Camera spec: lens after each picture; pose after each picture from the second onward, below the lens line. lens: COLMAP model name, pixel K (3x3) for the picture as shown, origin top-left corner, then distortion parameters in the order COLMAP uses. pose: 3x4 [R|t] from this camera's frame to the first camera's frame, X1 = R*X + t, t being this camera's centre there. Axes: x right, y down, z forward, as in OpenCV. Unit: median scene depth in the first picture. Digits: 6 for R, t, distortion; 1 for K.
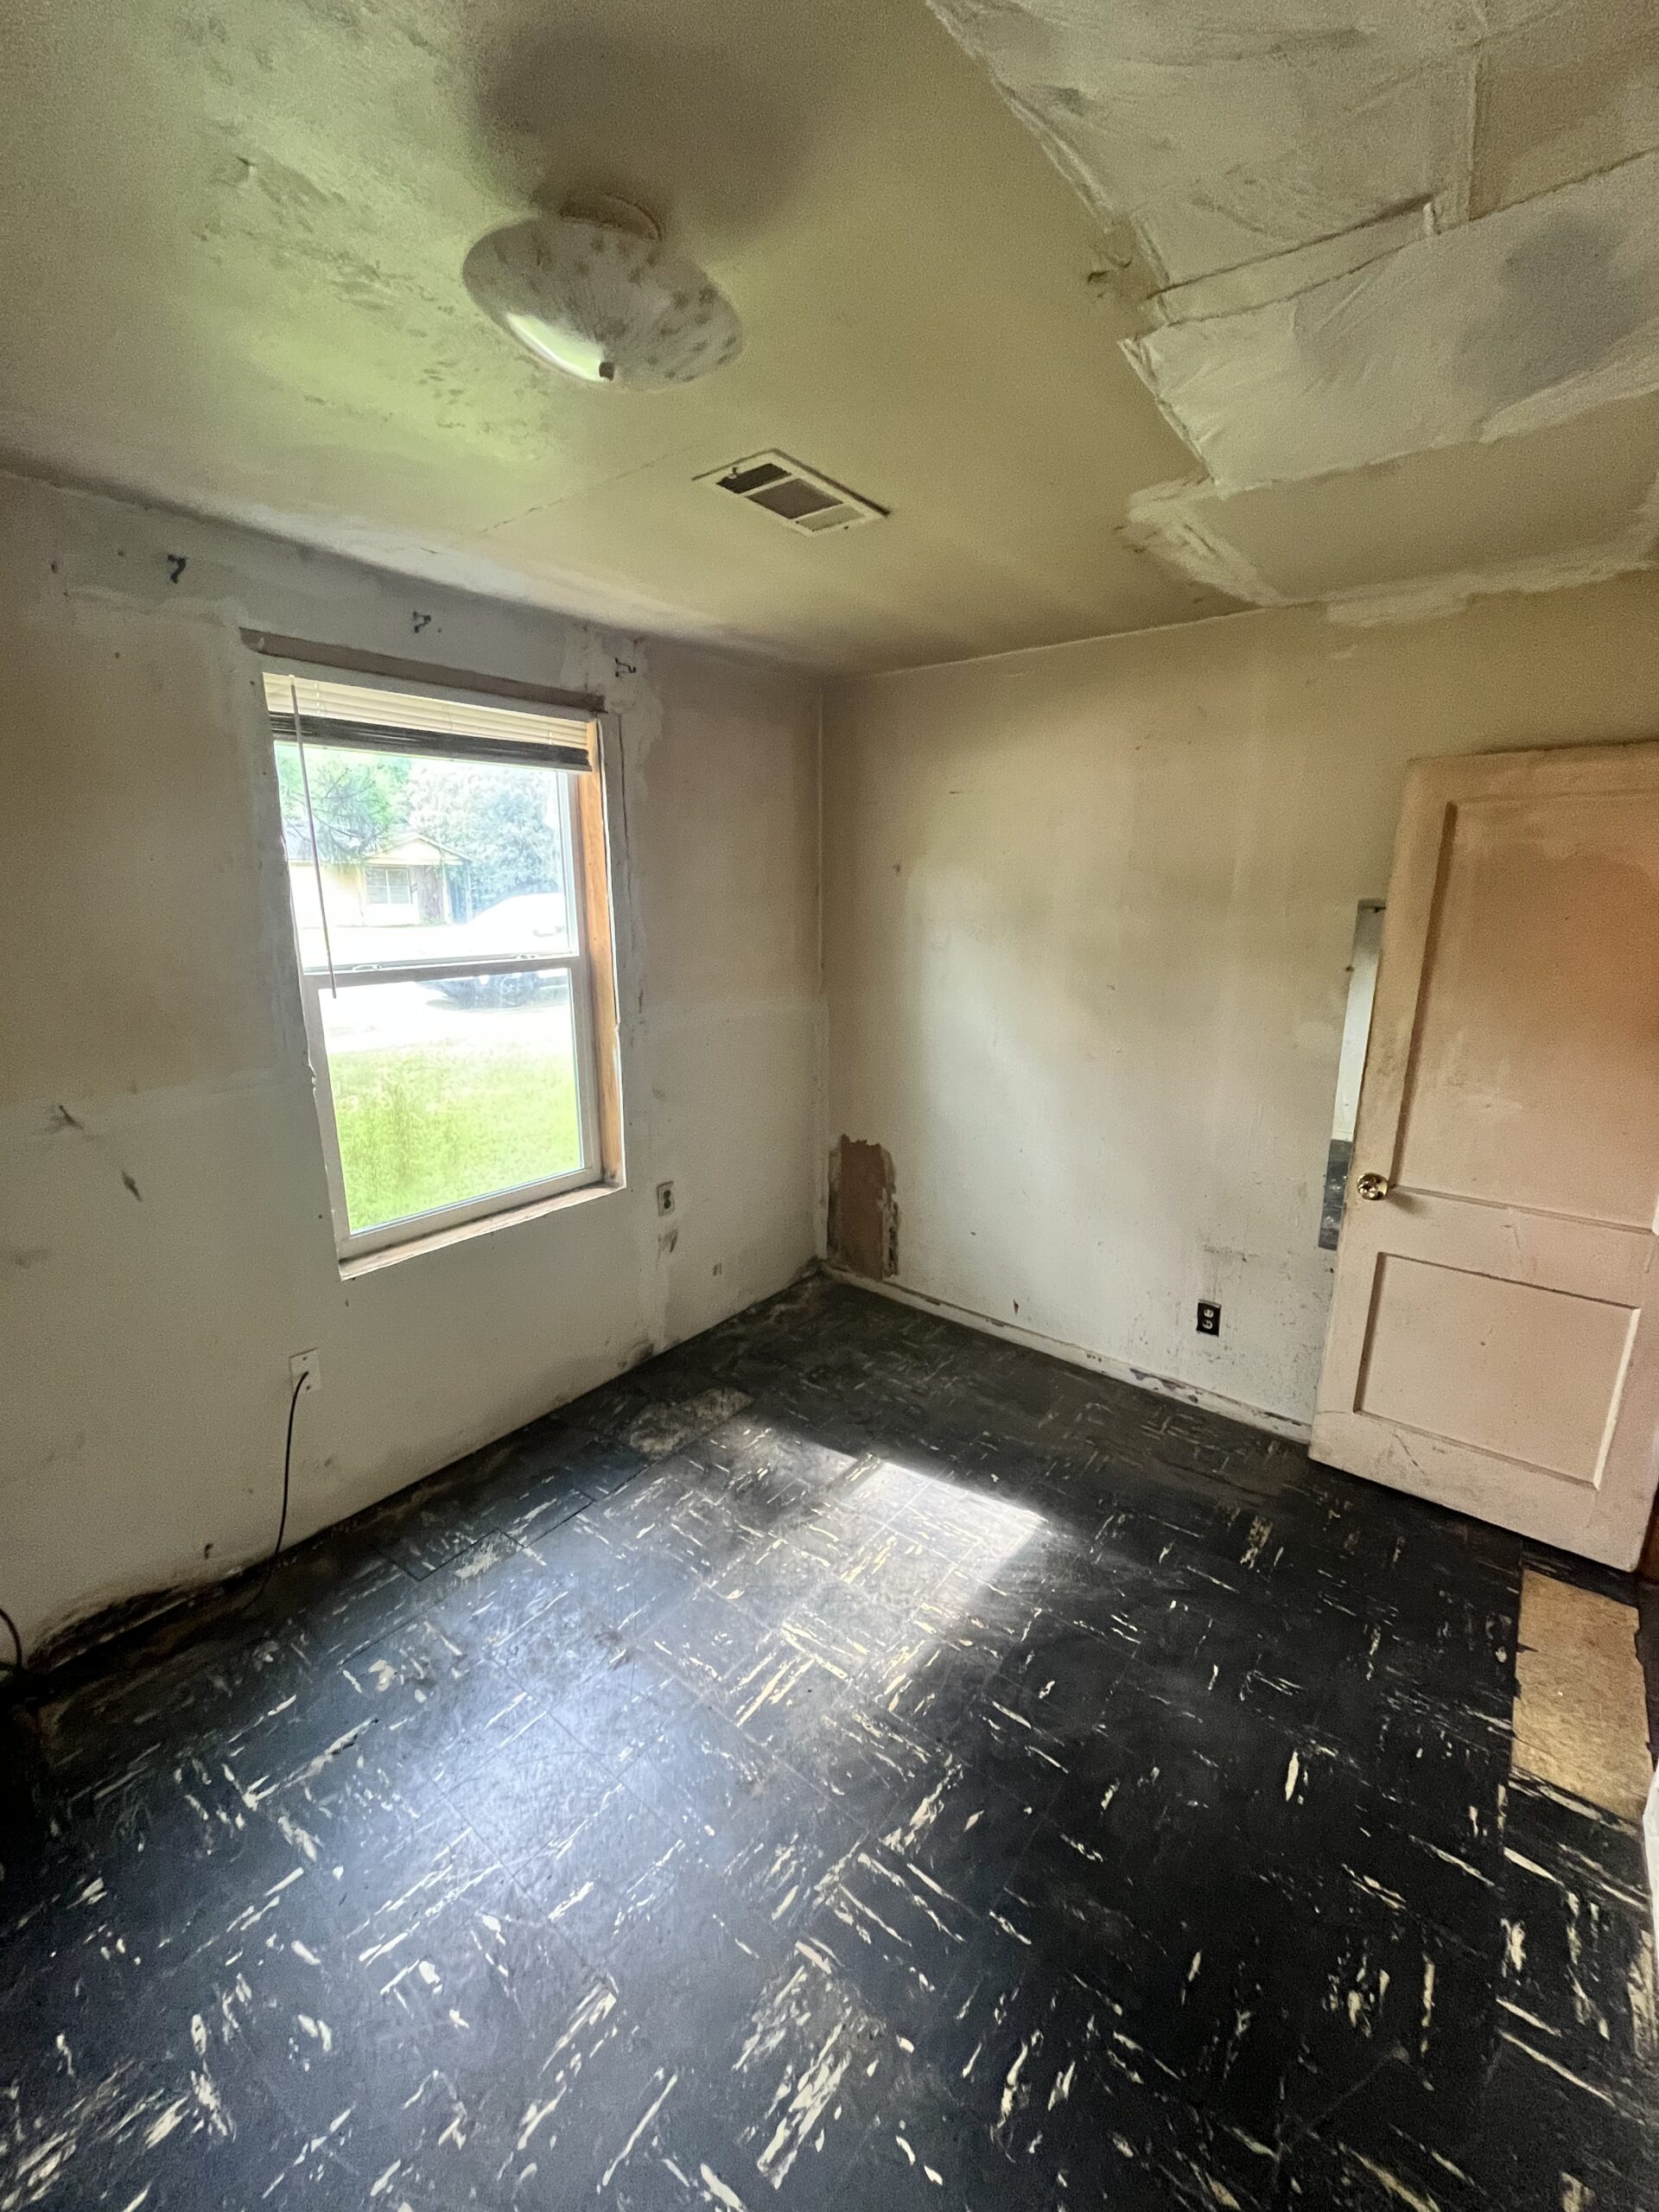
lens RADIAL K [[893.4, 0, 826.2], [0, 893.4, 1107.2], [0, 0, 1]] dist [-0.004245, 0.000725]
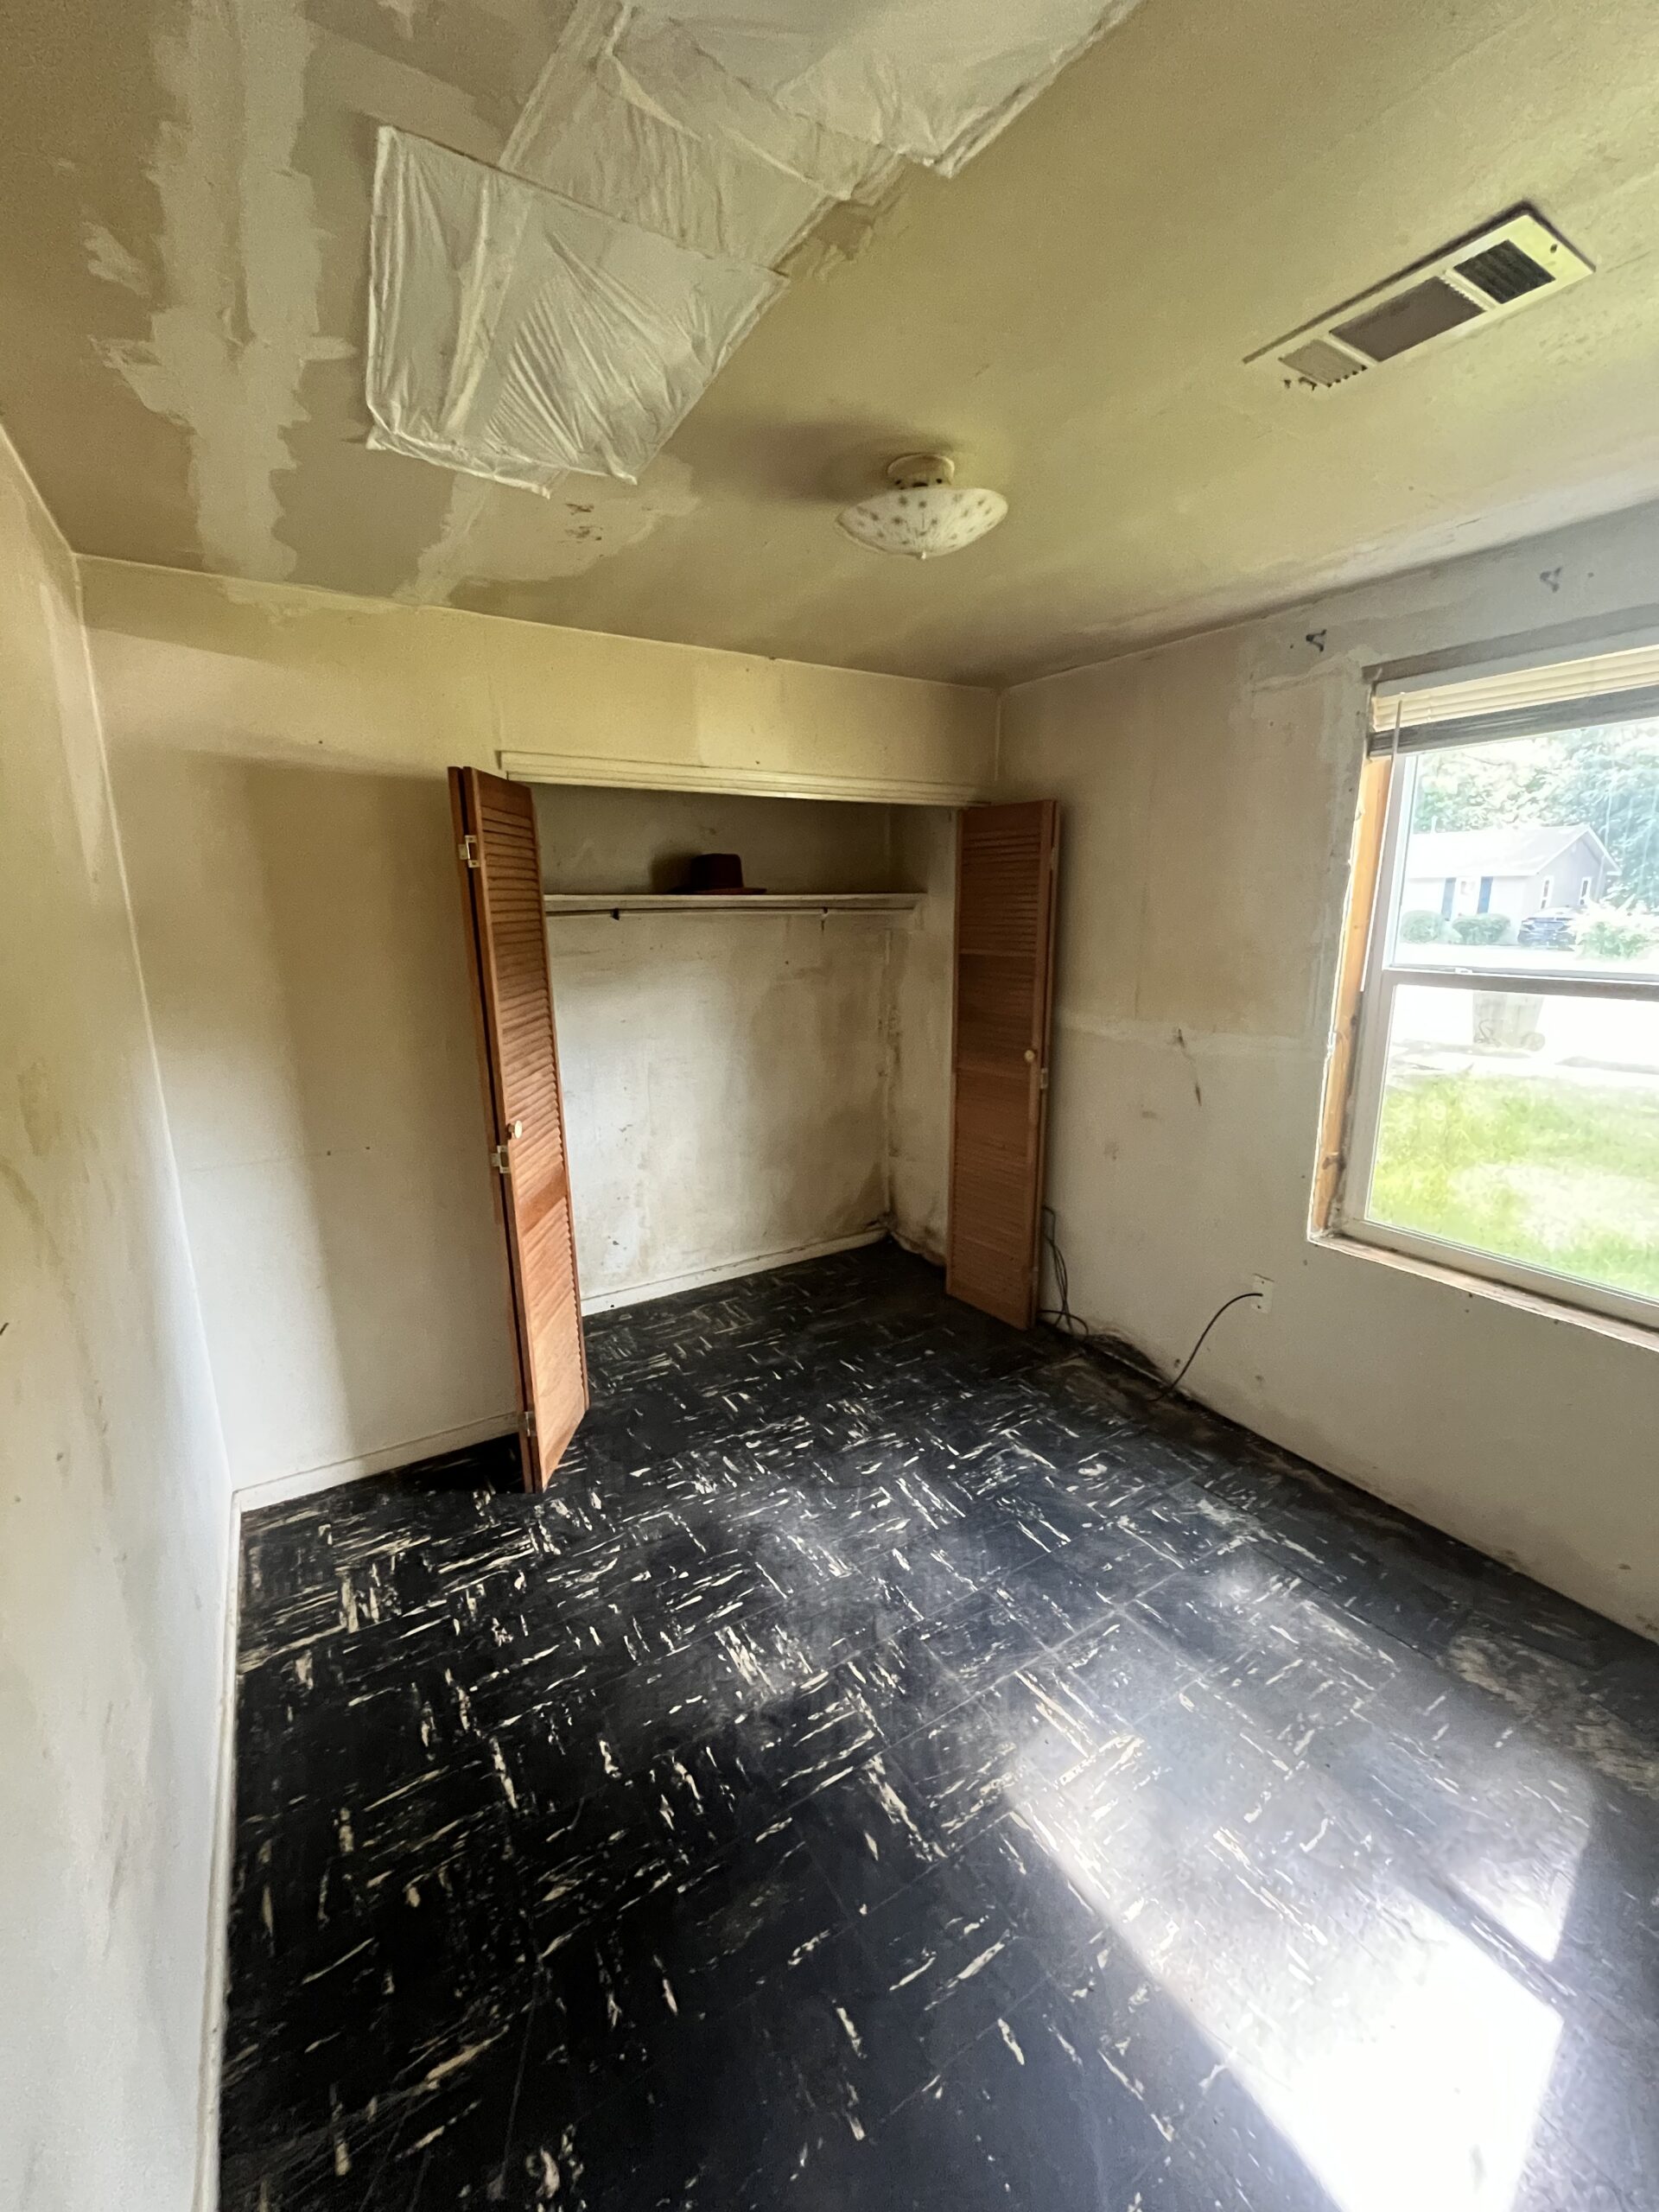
lens RADIAL K [[893.4, 0, 828.6], [0, 893.4, 1106.7], [0, 0, 1]] dist [-0.004245, 0.000725]
pose [[-0.340034, 0.207840, -0.917158, 0.849089], [-0.218366, 0.931165, 0.291973, -0.205270], [0.914709, 0.299557, -0.271243, 0.923096]]
